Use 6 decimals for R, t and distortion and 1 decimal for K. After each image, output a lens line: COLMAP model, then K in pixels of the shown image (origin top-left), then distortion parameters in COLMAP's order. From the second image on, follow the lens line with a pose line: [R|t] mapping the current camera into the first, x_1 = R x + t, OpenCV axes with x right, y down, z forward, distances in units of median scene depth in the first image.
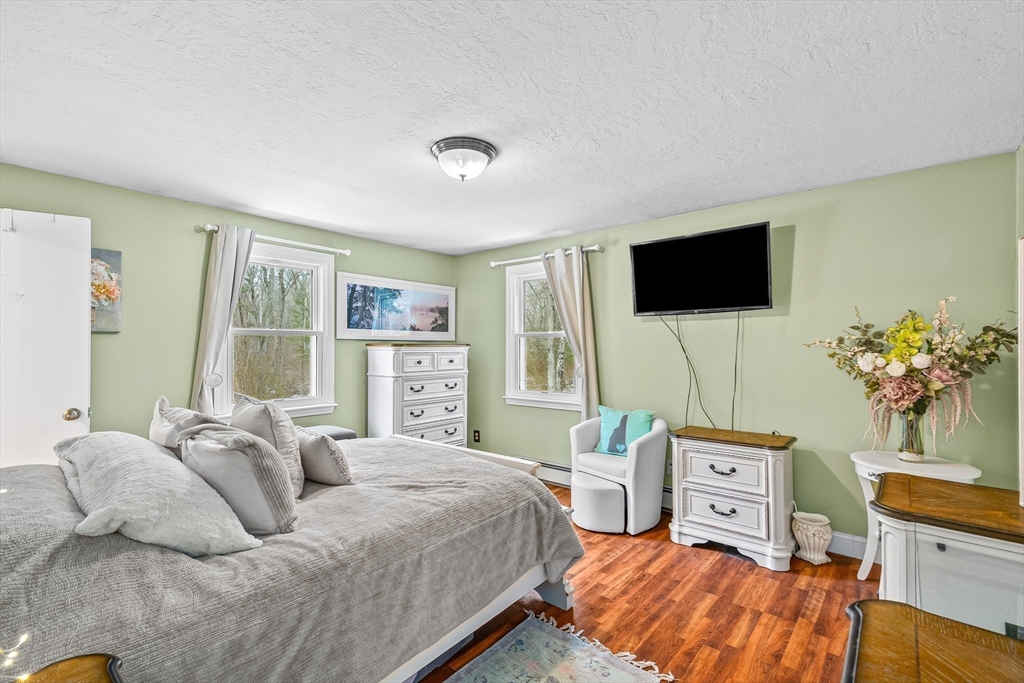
lens RADIAL K [[459.7, 0, 507.2], [0, 459.7, 342.1], [0, 0, 1]] dist [0.019787, 0.000060]
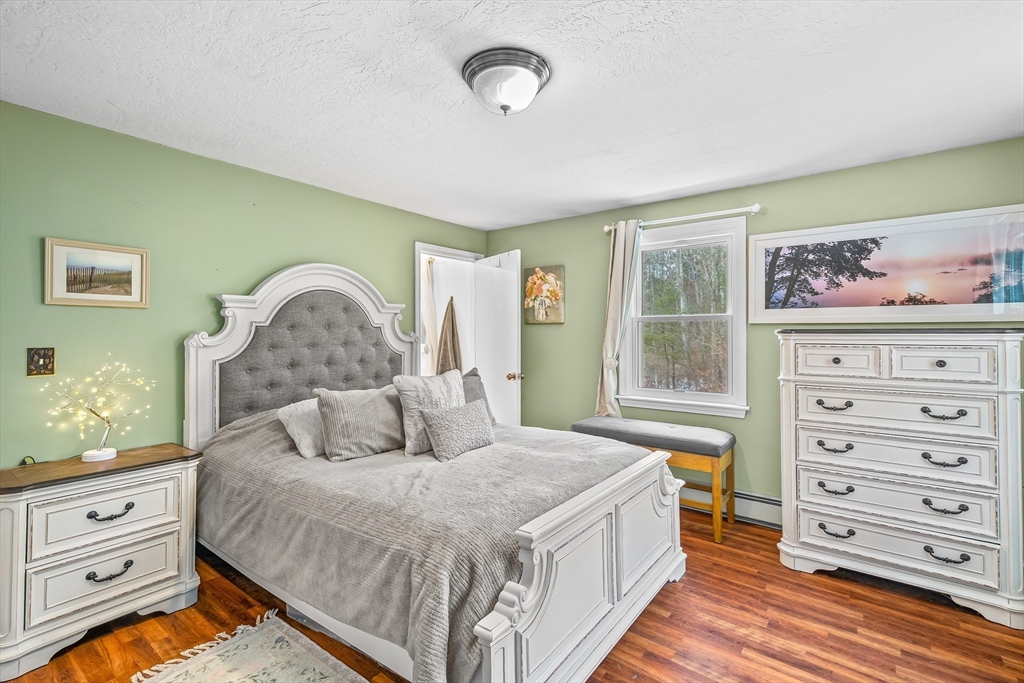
lens RADIAL K [[459.7, 0, 507.2], [0, 459.7, 342.1], [0, 0, 1]] dist [0.019787, 0.000060]
pose [[0.066519, 0.021549, -0.997552, 0.369889], [0.011325, 0.999686, 0.022350, 0.002112], [0.997721, -0.012784, 0.066254, 0.529251]]
